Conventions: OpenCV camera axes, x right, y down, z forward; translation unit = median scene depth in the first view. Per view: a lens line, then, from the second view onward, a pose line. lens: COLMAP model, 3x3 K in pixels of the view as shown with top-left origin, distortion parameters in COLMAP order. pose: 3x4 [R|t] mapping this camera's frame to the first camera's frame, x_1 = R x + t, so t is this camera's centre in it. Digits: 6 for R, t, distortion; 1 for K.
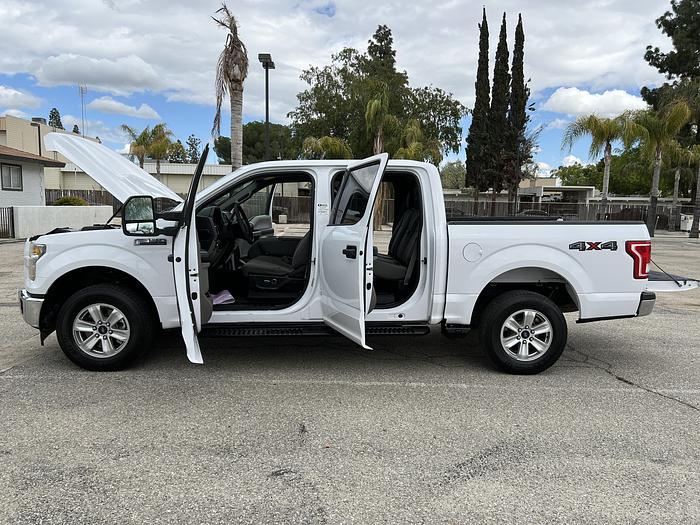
lens RADIAL K [[527.2, 0, 348.3], [0, 527.2, 260.3], [0, 0, 1]] dist [0.052666, -0.055713]
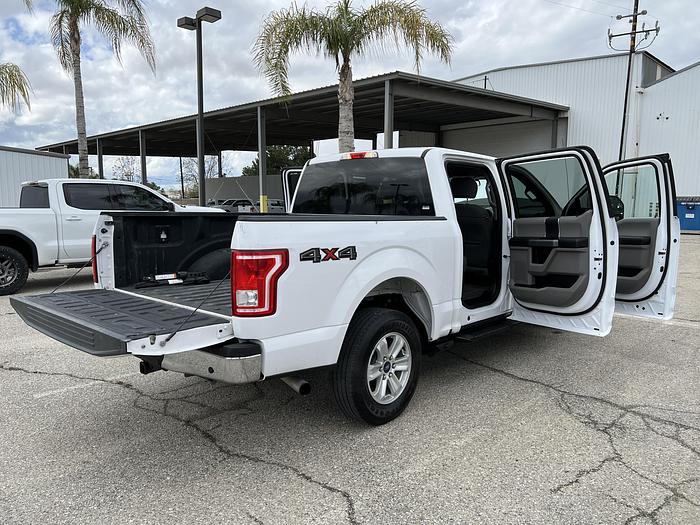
lens RADIAL K [[527.2, 0, 354.2], [0, 527.2, 253.5], [0, 0, 1]] dist [0.052666, -0.055713]
pose [[-0.710186, 0.048012, -0.702375, 0.852571], [-0.089389, 0.983448, 0.157607, -0.171191], [0.698317, 0.174715, -0.694139, 1.836244]]
